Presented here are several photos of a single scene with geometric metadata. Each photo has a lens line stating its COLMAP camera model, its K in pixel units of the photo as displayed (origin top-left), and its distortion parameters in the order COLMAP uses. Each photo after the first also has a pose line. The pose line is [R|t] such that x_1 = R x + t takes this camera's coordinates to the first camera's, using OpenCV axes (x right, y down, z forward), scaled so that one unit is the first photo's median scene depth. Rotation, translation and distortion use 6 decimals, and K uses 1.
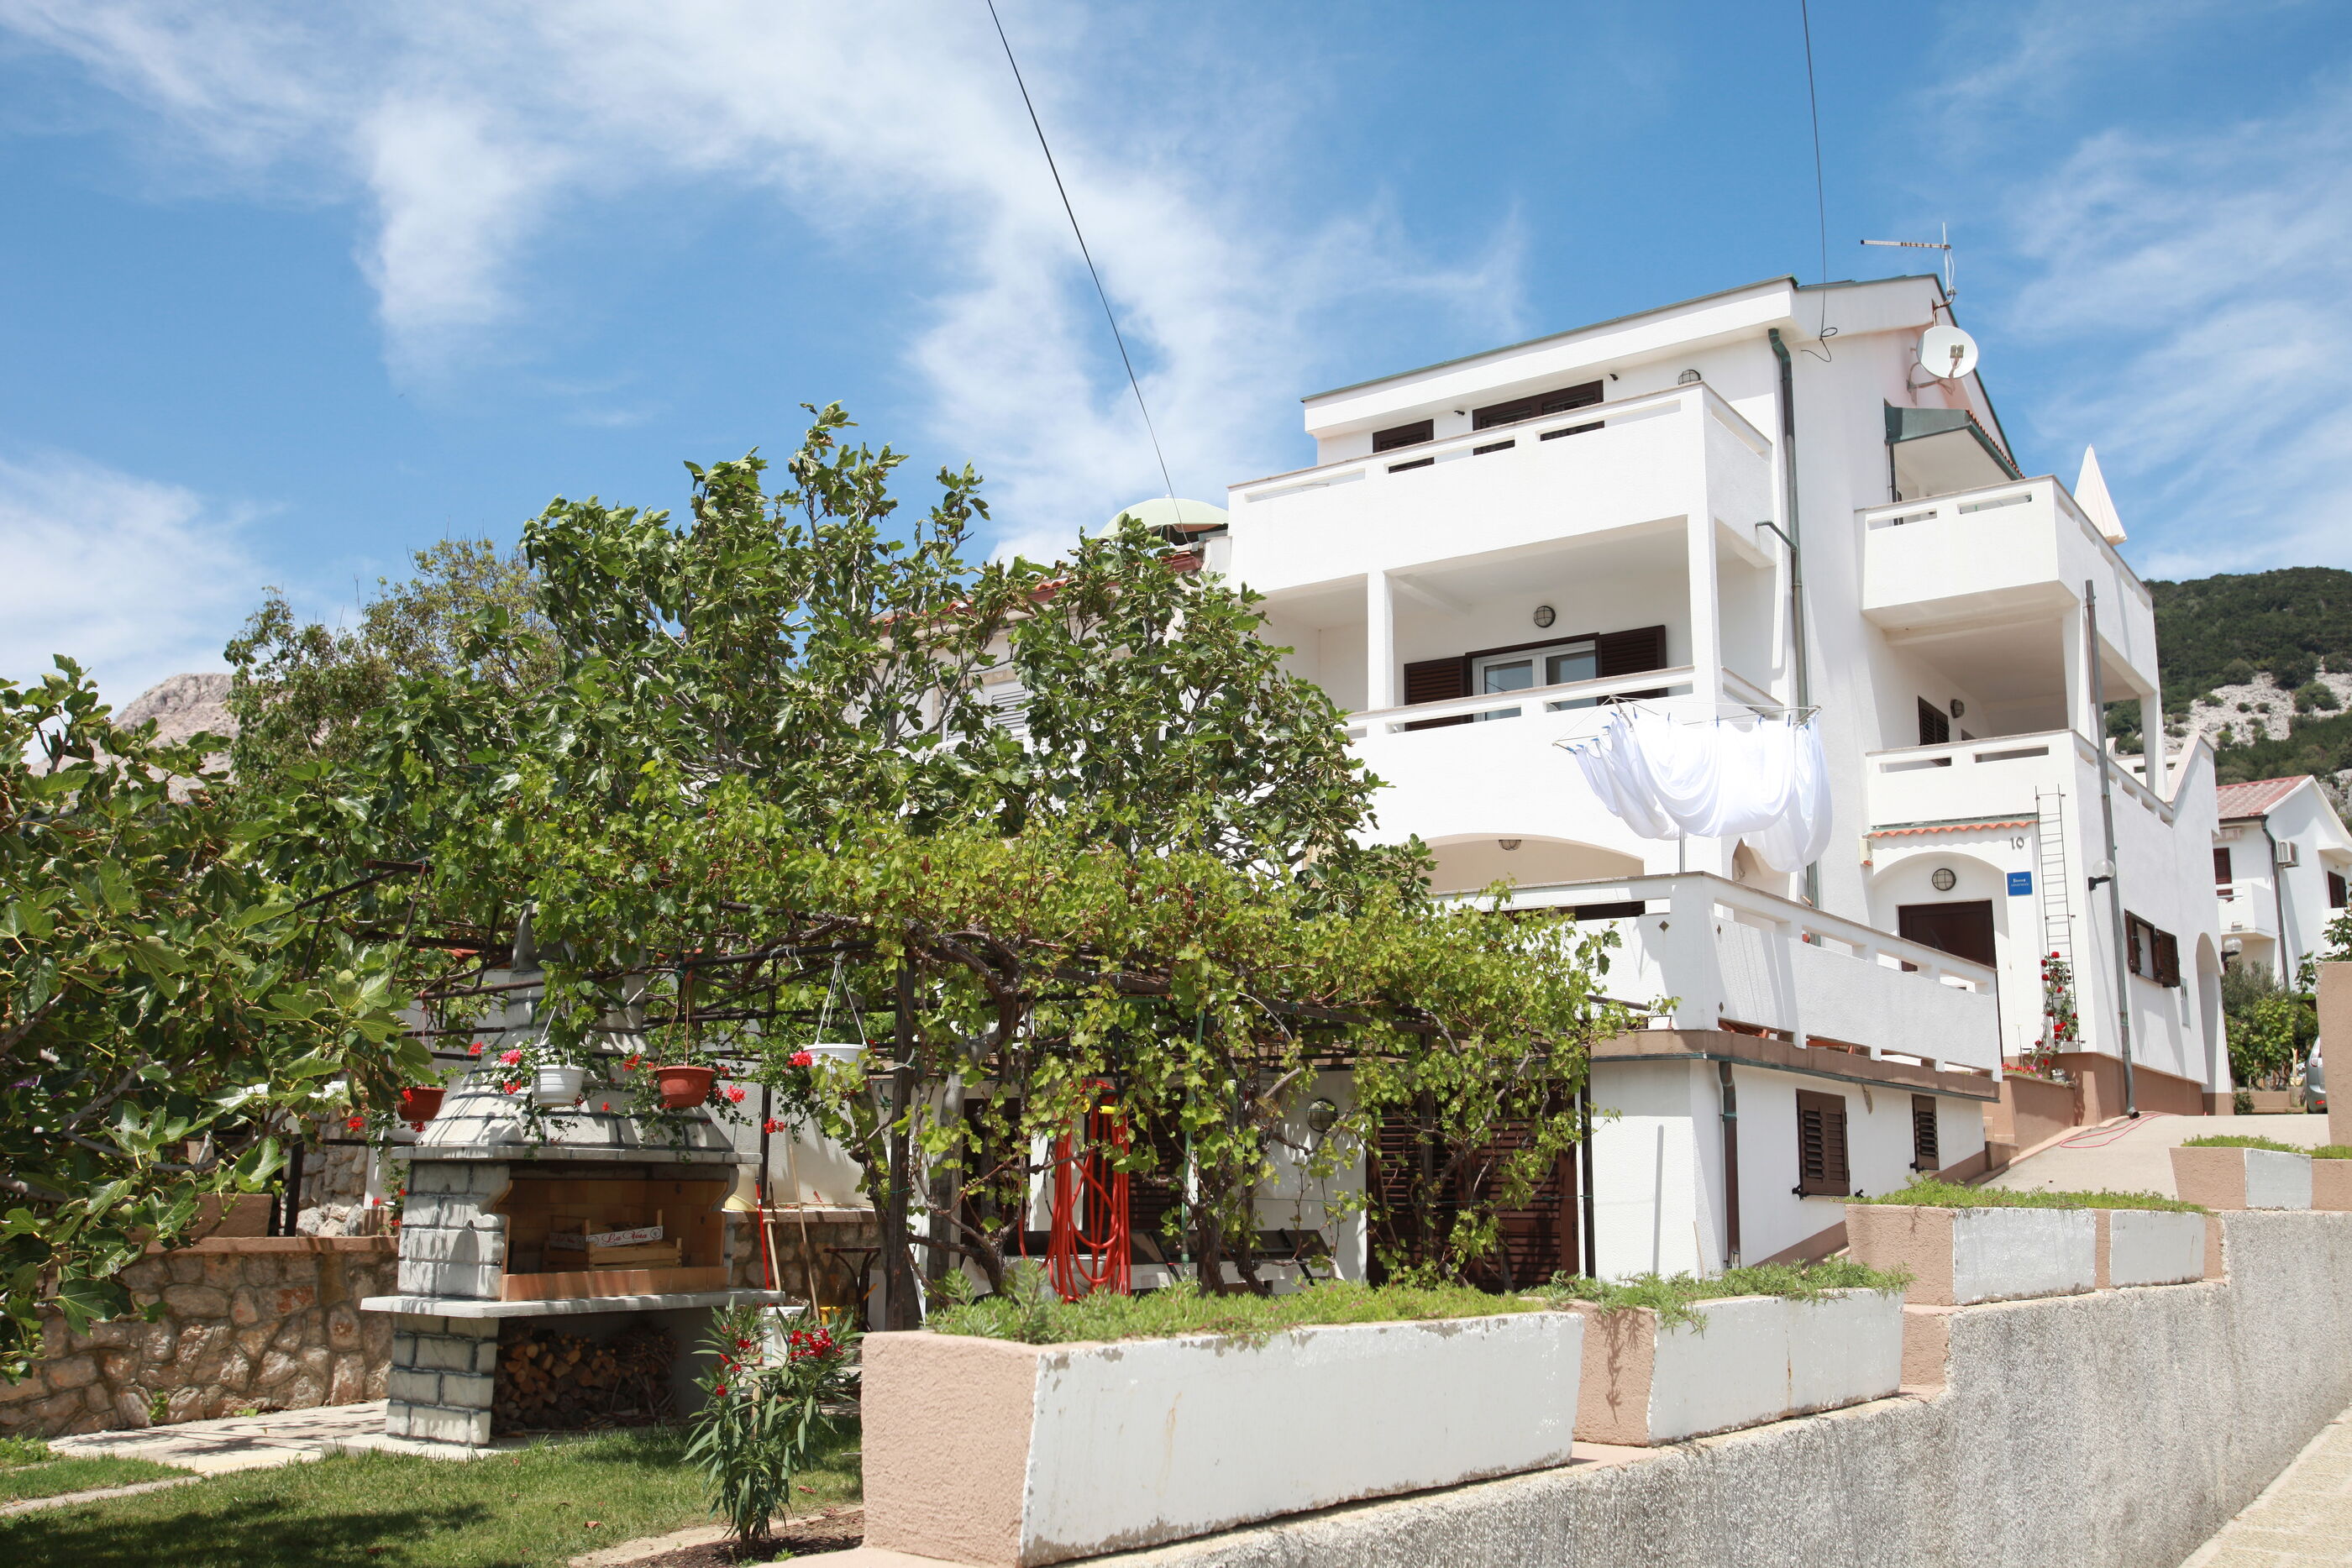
lens RADIAL K [[2029.8, 0, 1176.0], [0, 2029.8, 784.0], [0, 0, 1]] dist [-0.016941, 0.092228]
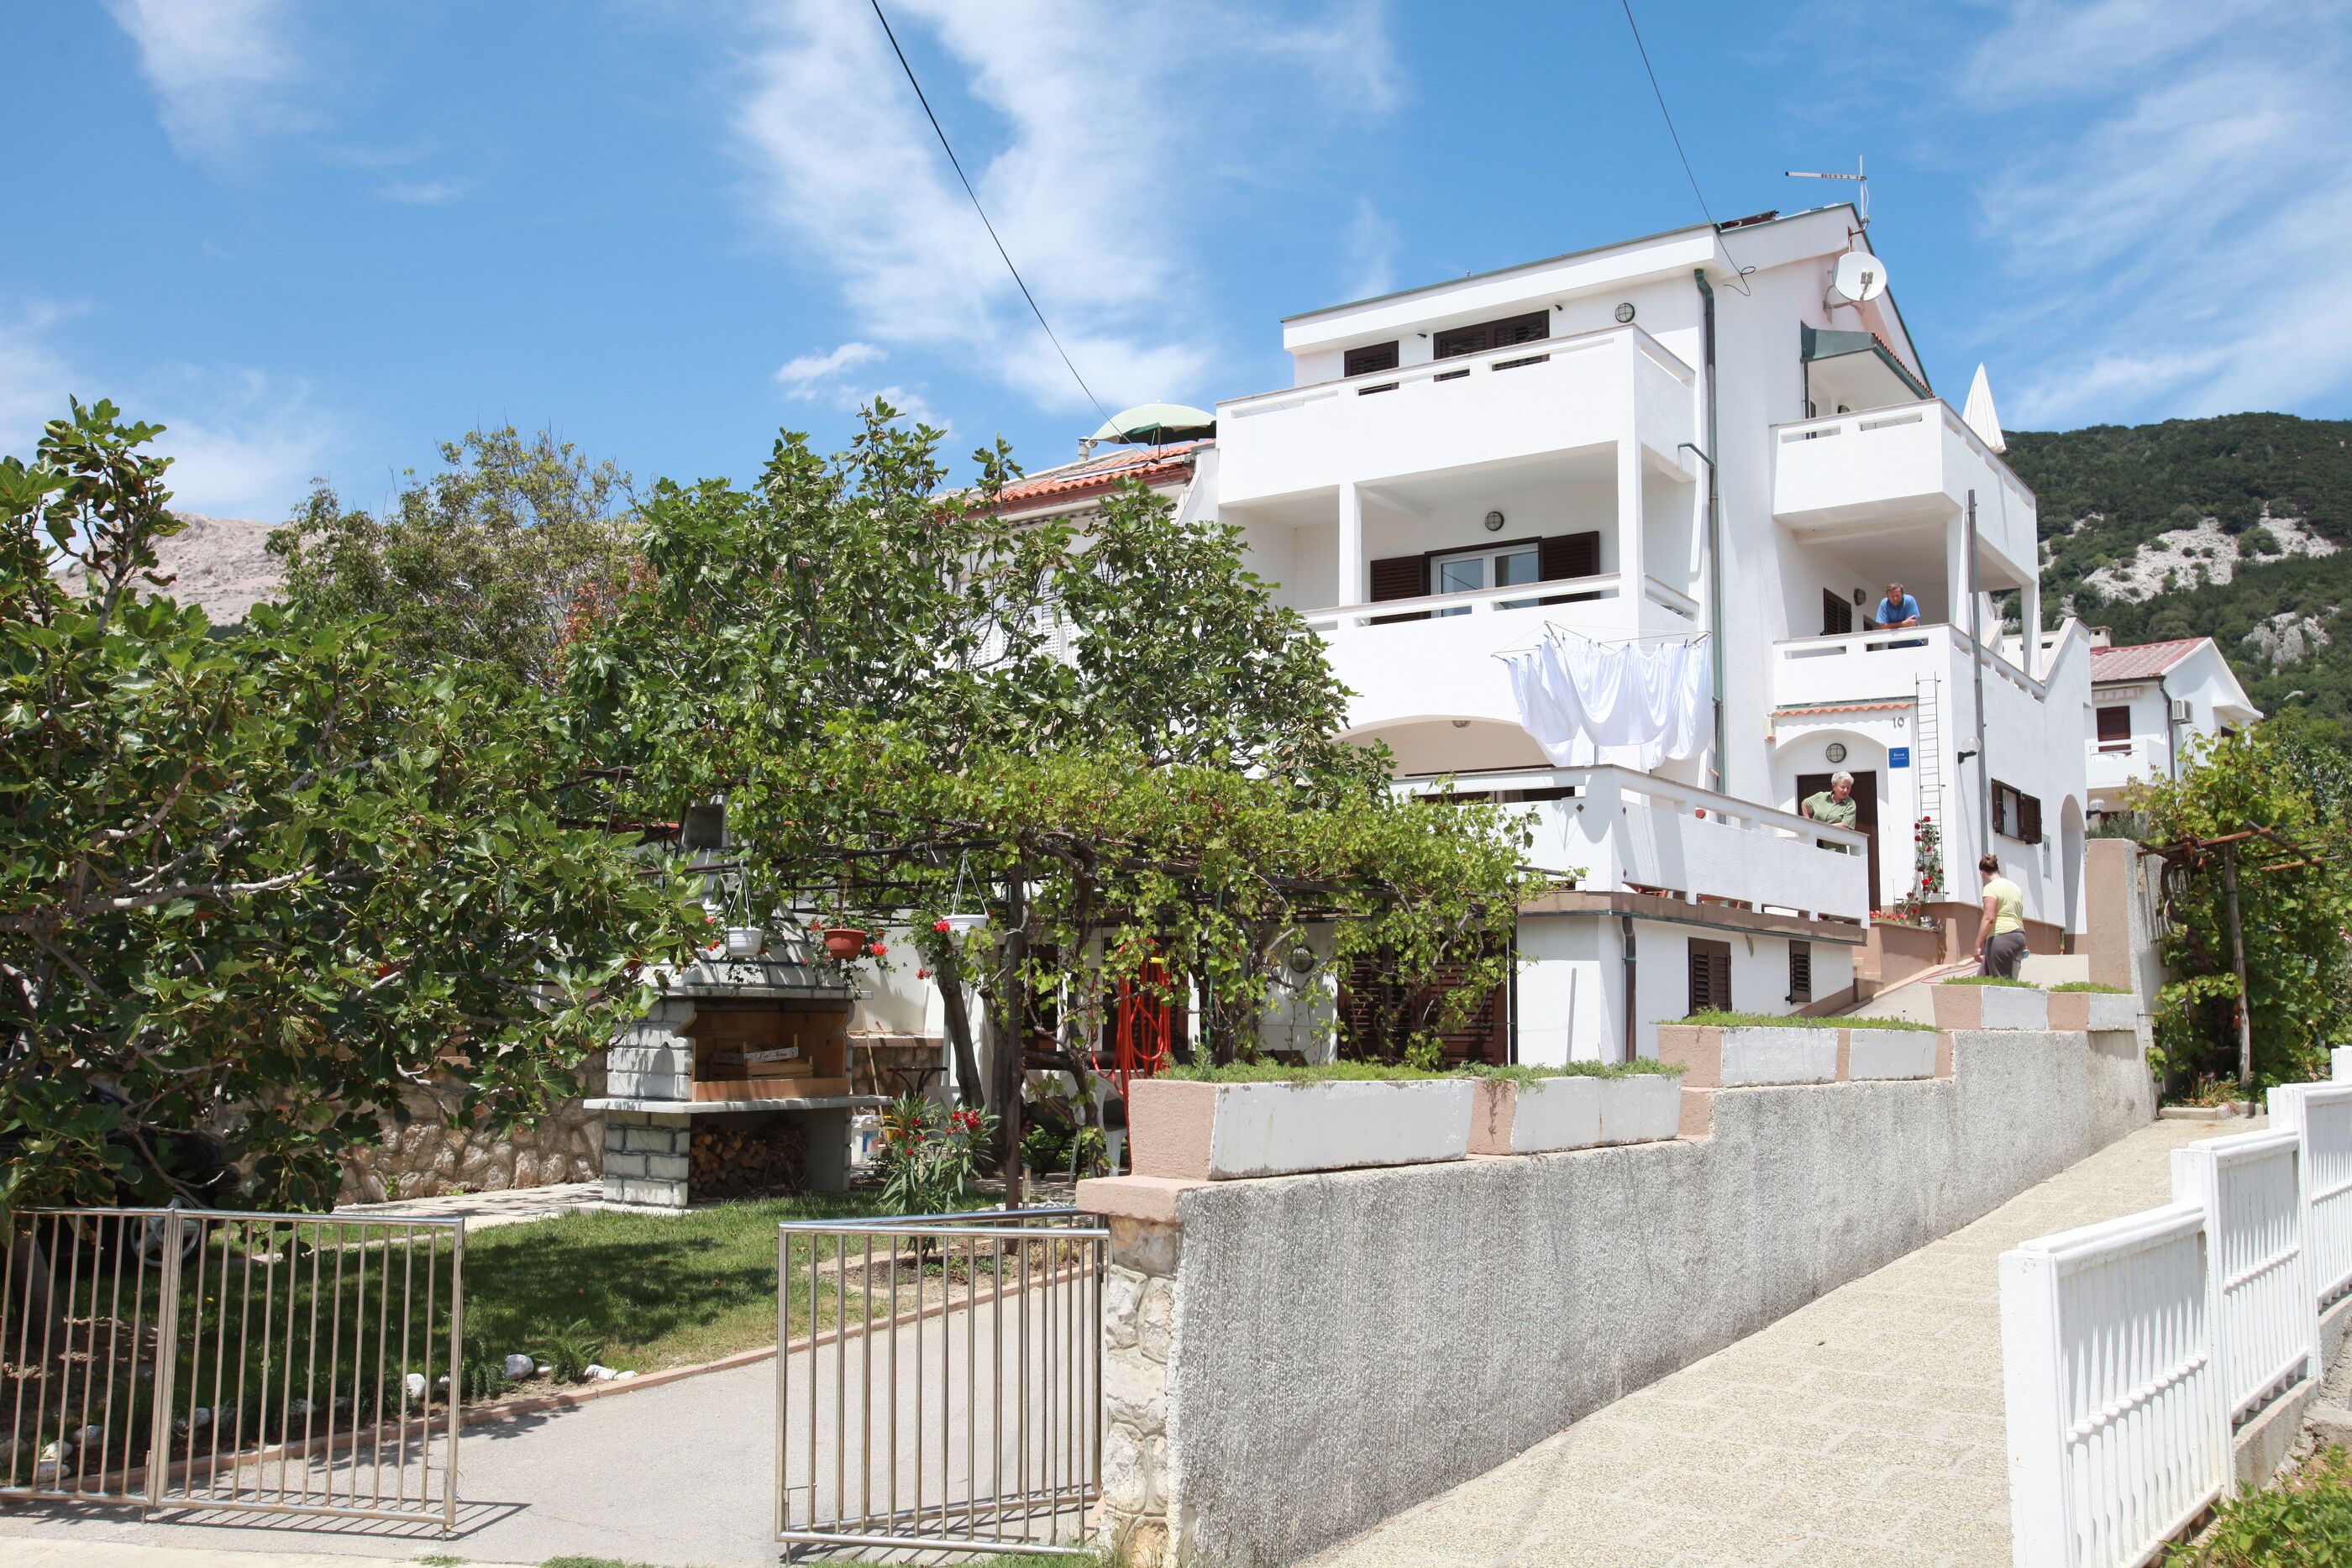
lens RADIAL K [[2029.8, 0, 1176.0], [0, 2029.8, 784.0], [0, 0, 1]] dist [-0.016941, 0.092228]
pose [[0.999815, 0.000542, 0.019219, -0.027817], [-0.002089, 0.996748, 0.080555, -0.040978], [-0.019113, -0.080580, 0.996565, -0.213148]]
